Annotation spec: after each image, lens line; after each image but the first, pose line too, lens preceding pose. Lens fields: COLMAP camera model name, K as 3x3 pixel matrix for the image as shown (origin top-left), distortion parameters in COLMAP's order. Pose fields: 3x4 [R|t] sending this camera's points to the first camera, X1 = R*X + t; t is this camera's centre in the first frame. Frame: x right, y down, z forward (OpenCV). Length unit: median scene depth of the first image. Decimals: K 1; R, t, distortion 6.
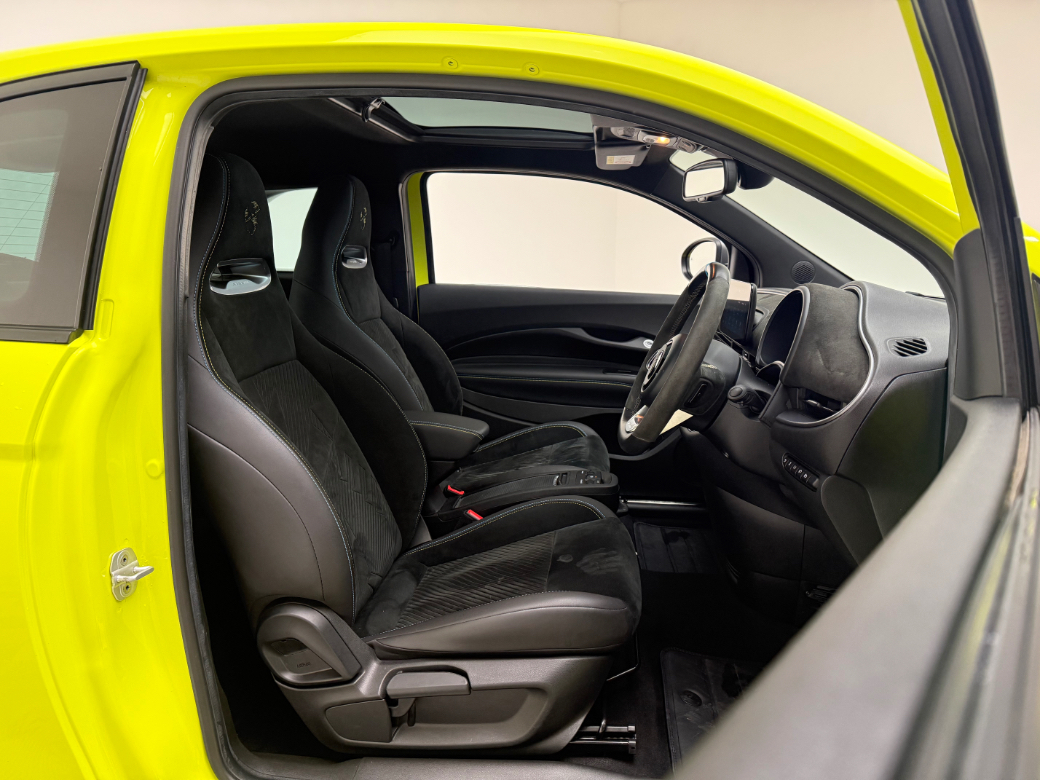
lens RADIAL K [[746.4, 0, 520.0], [0, 746.4, 390.0], [0, 0, 1]] dist [0.057763, -0.077422]
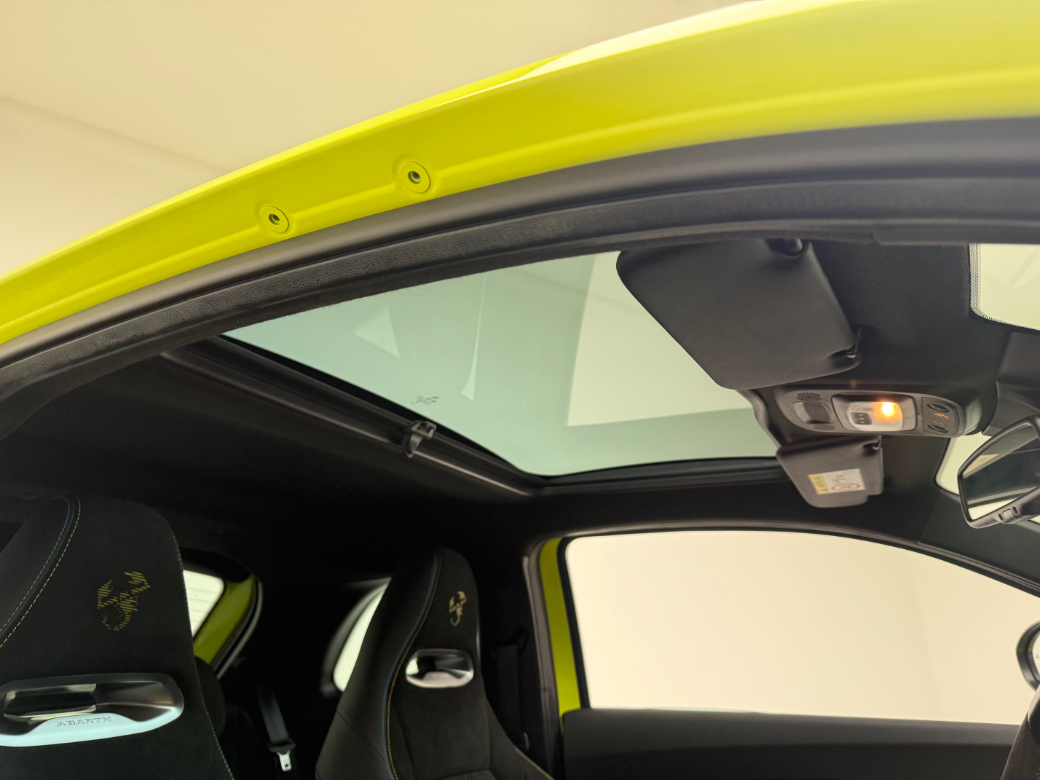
lens RADIAL K [[746.4, 0, 520.0], [0, 746.4, 390.0], [0, 0, 1]] dist [0.057763, -0.077422]
pose [[0.936039, -0.152580, -0.317097, 0.087705], [-0.031708, 0.860872, -0.507832, -0.050957], [0.350465, 0.485405, 0.800972, 0.353548]]
